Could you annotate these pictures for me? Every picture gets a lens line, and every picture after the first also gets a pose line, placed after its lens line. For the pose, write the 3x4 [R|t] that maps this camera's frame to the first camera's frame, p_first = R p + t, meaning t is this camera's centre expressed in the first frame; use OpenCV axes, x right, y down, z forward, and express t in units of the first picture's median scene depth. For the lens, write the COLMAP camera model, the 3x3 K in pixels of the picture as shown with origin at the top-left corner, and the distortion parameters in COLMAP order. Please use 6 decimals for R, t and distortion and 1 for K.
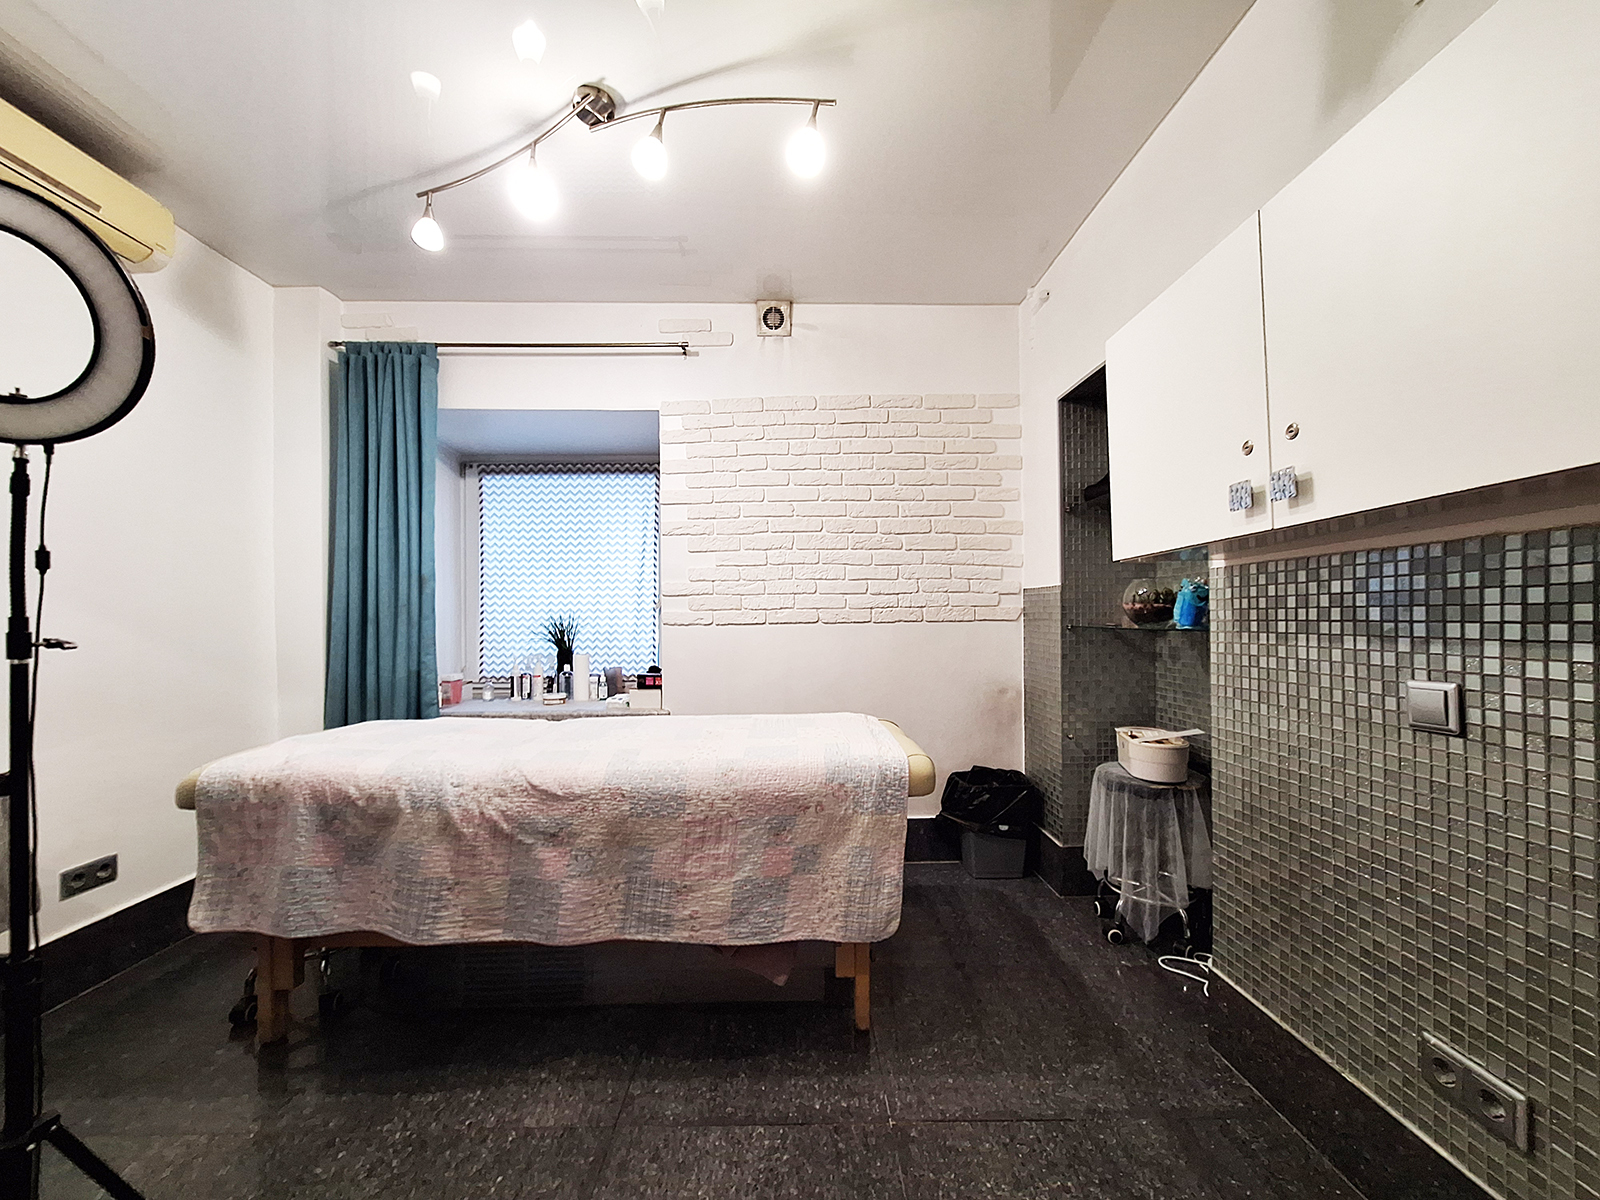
lens RADIAL K [[635.0, 0, 788.5], [0, 635.0, 605.4], [0, 0, 1]] dist [0.003117, 0.000356]
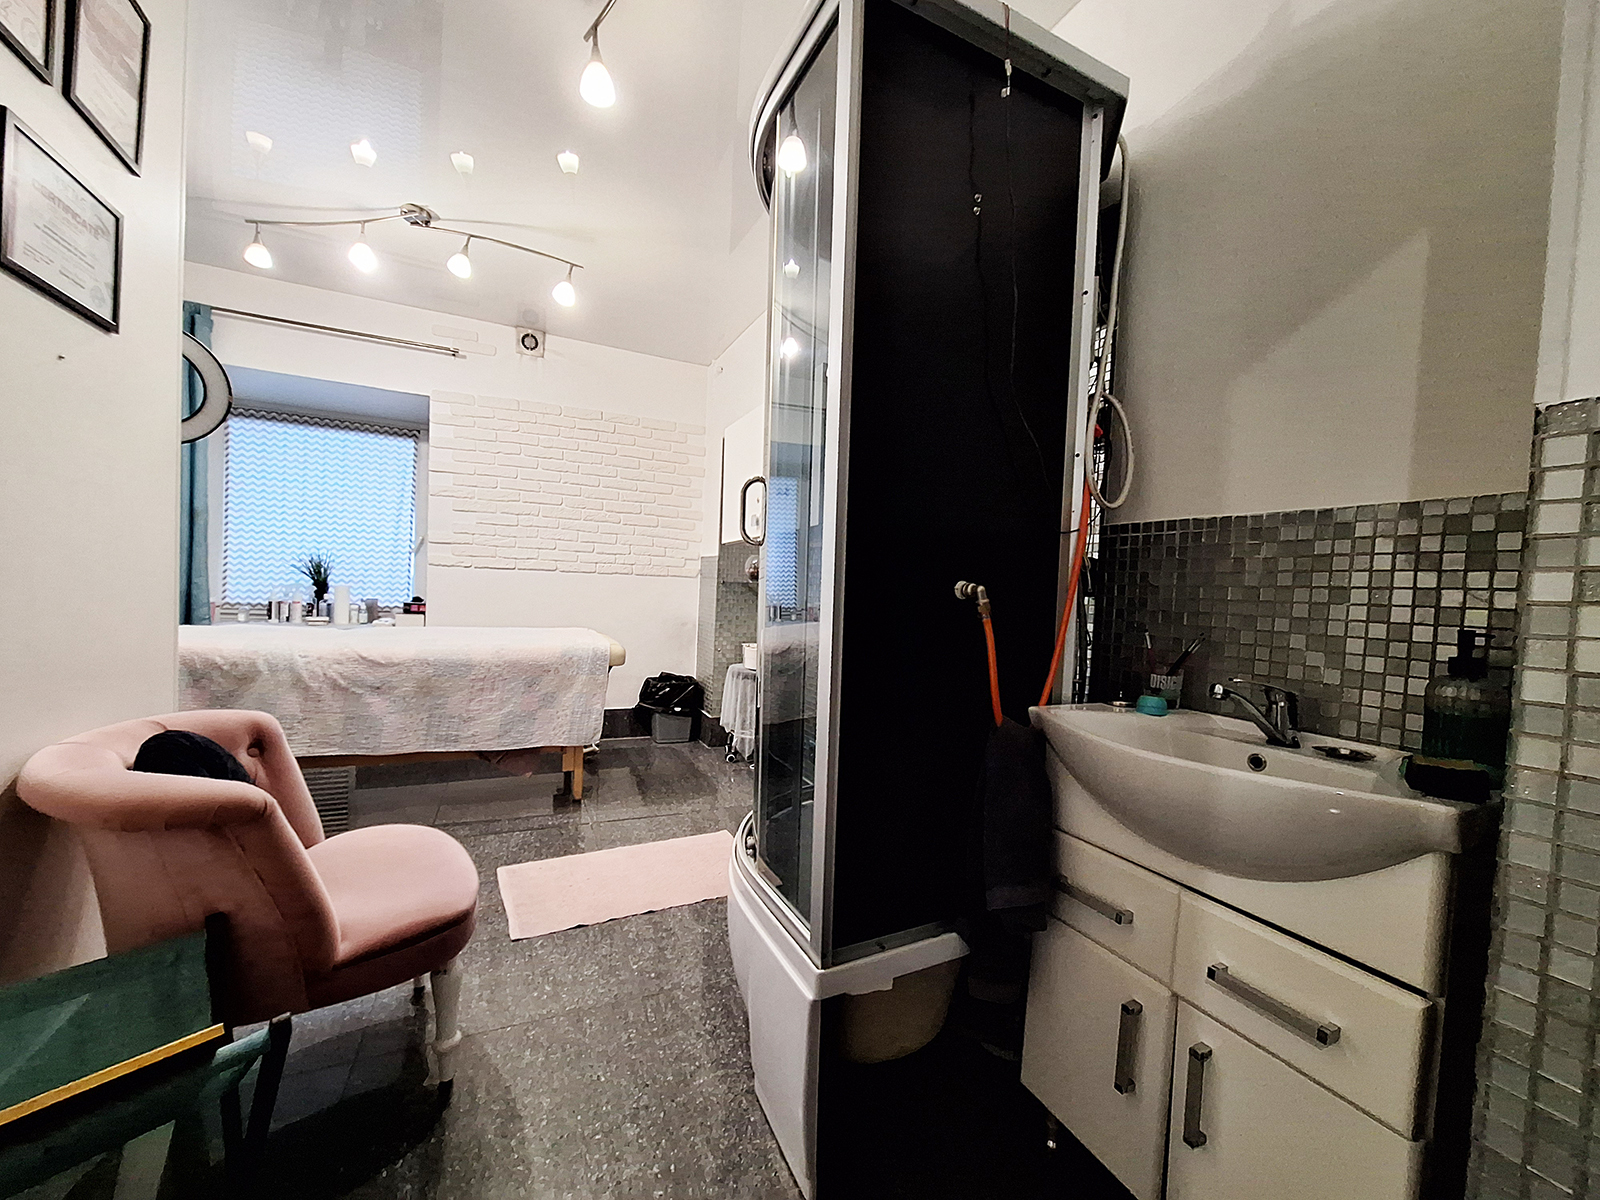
lens RADIAL K [[635.0, 0, 794.8], [0, 635.0, 615.3], [0, 0, 1]] dist [0.003117, 0.000356]
pose [[0.911894, 0.033971, 0.409017, -0.042559], [-0.061963, 0.996541, 0.055376, 0.014822], [-0.405721, -0.075841, 0.910845, -0.488592]]
